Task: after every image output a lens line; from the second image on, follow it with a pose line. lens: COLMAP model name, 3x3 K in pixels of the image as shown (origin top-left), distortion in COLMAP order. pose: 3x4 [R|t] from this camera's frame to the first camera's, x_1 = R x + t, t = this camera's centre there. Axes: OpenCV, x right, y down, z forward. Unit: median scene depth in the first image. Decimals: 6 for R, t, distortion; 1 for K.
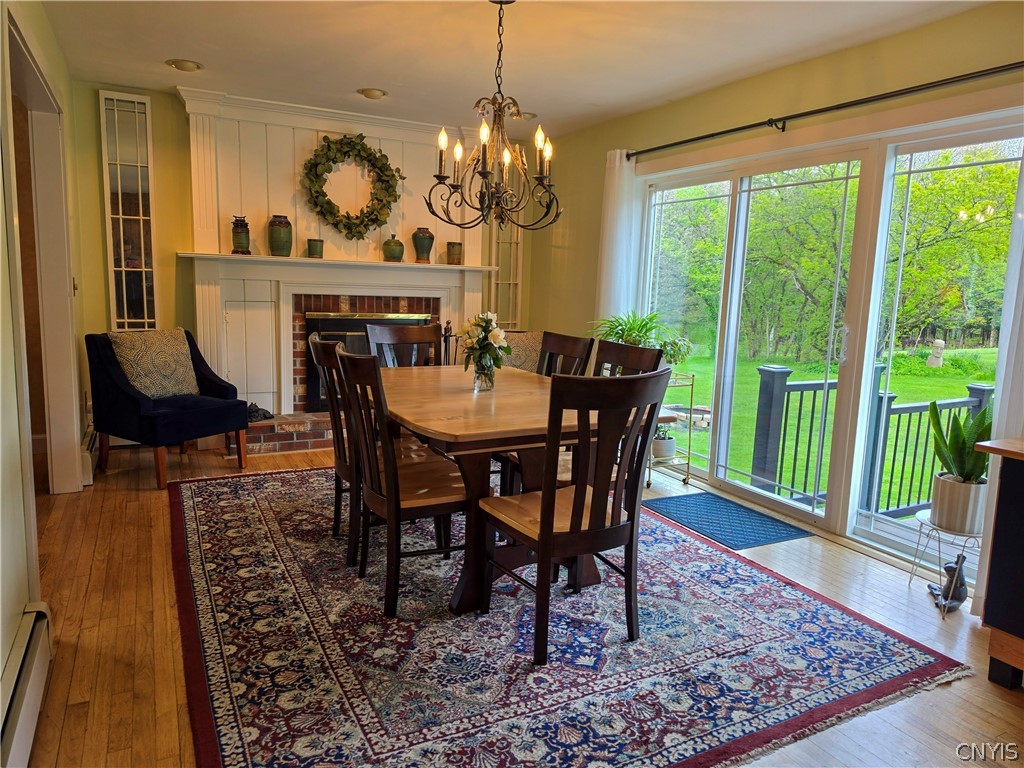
lens RADIAL K [[710.3, 0, 490.8], [0, 710.3, 383.7], [0, 0, 1]] dist [0.070129, -0.090277]
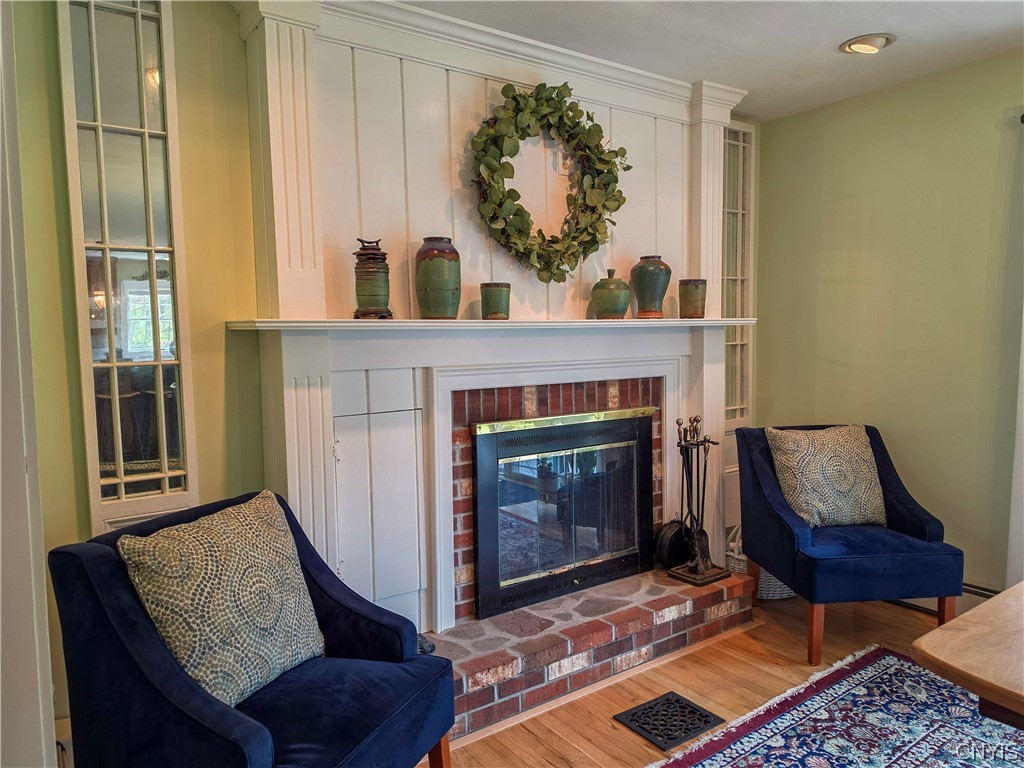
lens RADIAL K [[710.3, 0, 487.1], [0, 710.3, 381.8], [0, 0, 1]] dist [0.070129, -0.090277]
pose [[0.987057, -0.056116, 0.150234, -0.329148], [0.066705, 0.995562, -0.066390, -0.097002], [-0.145842, 0.075552, 0.986419, 0.497913]]
